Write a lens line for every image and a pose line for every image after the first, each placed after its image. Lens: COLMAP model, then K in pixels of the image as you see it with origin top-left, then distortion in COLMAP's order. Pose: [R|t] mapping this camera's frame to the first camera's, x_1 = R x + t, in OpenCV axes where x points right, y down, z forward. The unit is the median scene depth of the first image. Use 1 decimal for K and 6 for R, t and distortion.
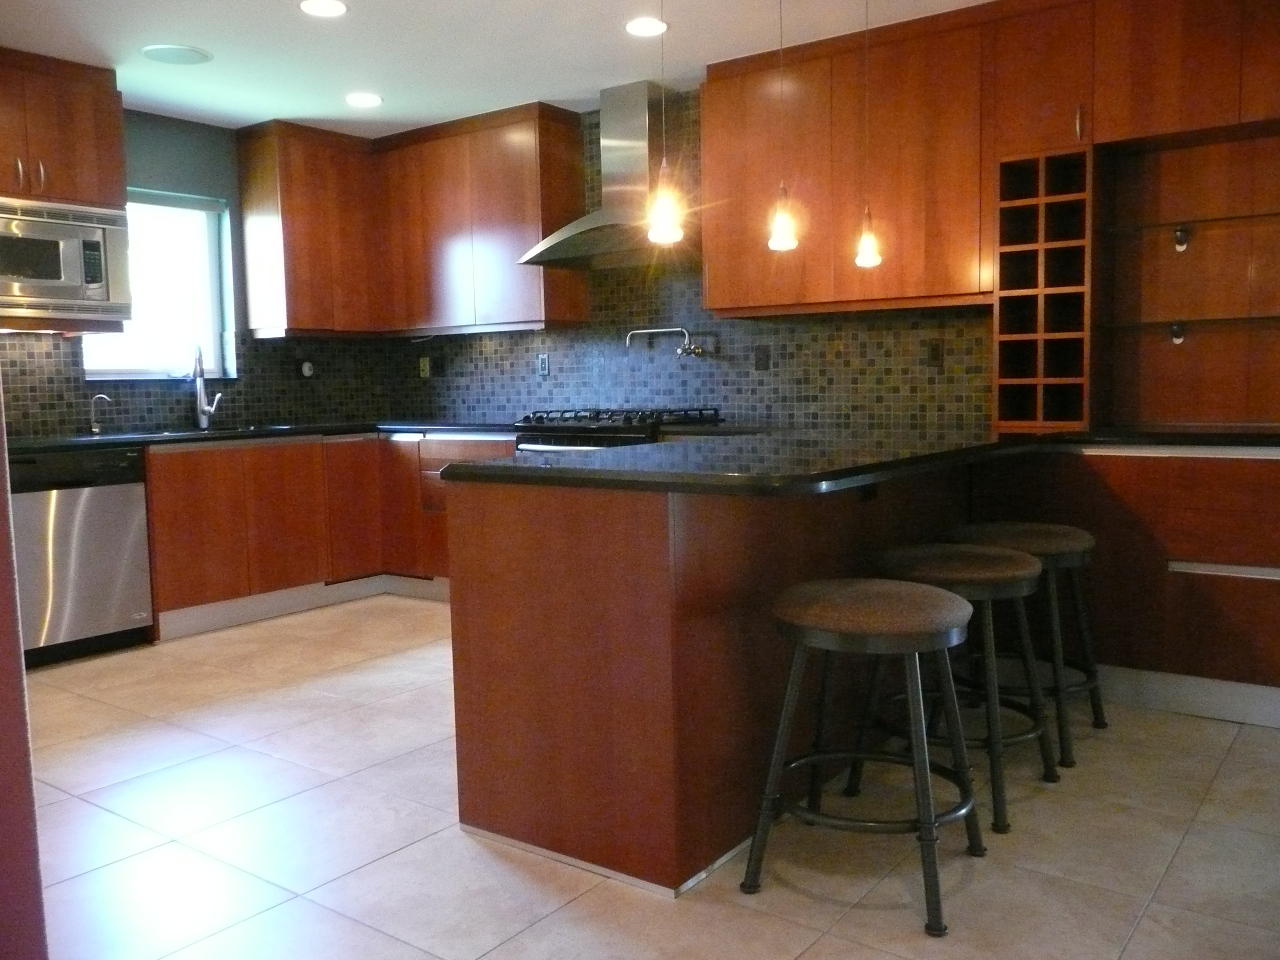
lens RADIAL K [[1085.0, 0, 640.0], [0, 1085.0, 480.0], [0, 0, 1]] dist [-0.005397, 0.007699]
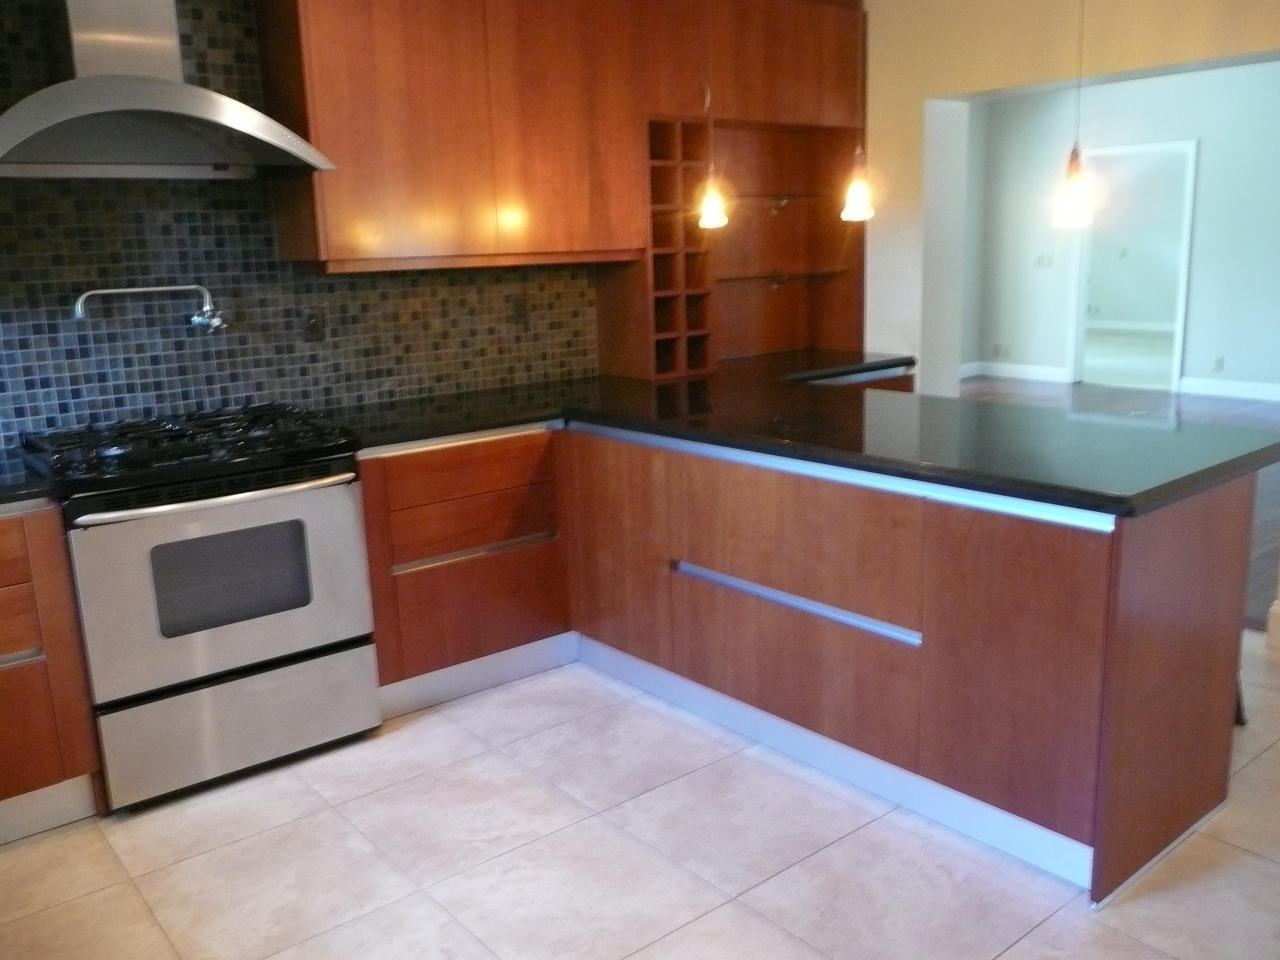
lens RADIAL K [[1085.0, 0, 640.0], [0, 1085.0, 480.0], [0, 0, 1]] dist [-0.005397, 0.007699]
pose [[0.250268, -0.202334, 0.946798, -0.560250], [0.113306, 0.977320, 0.178906, -0.119118], [-0.961524, 0.062503, 0.267517, 0.615123]]
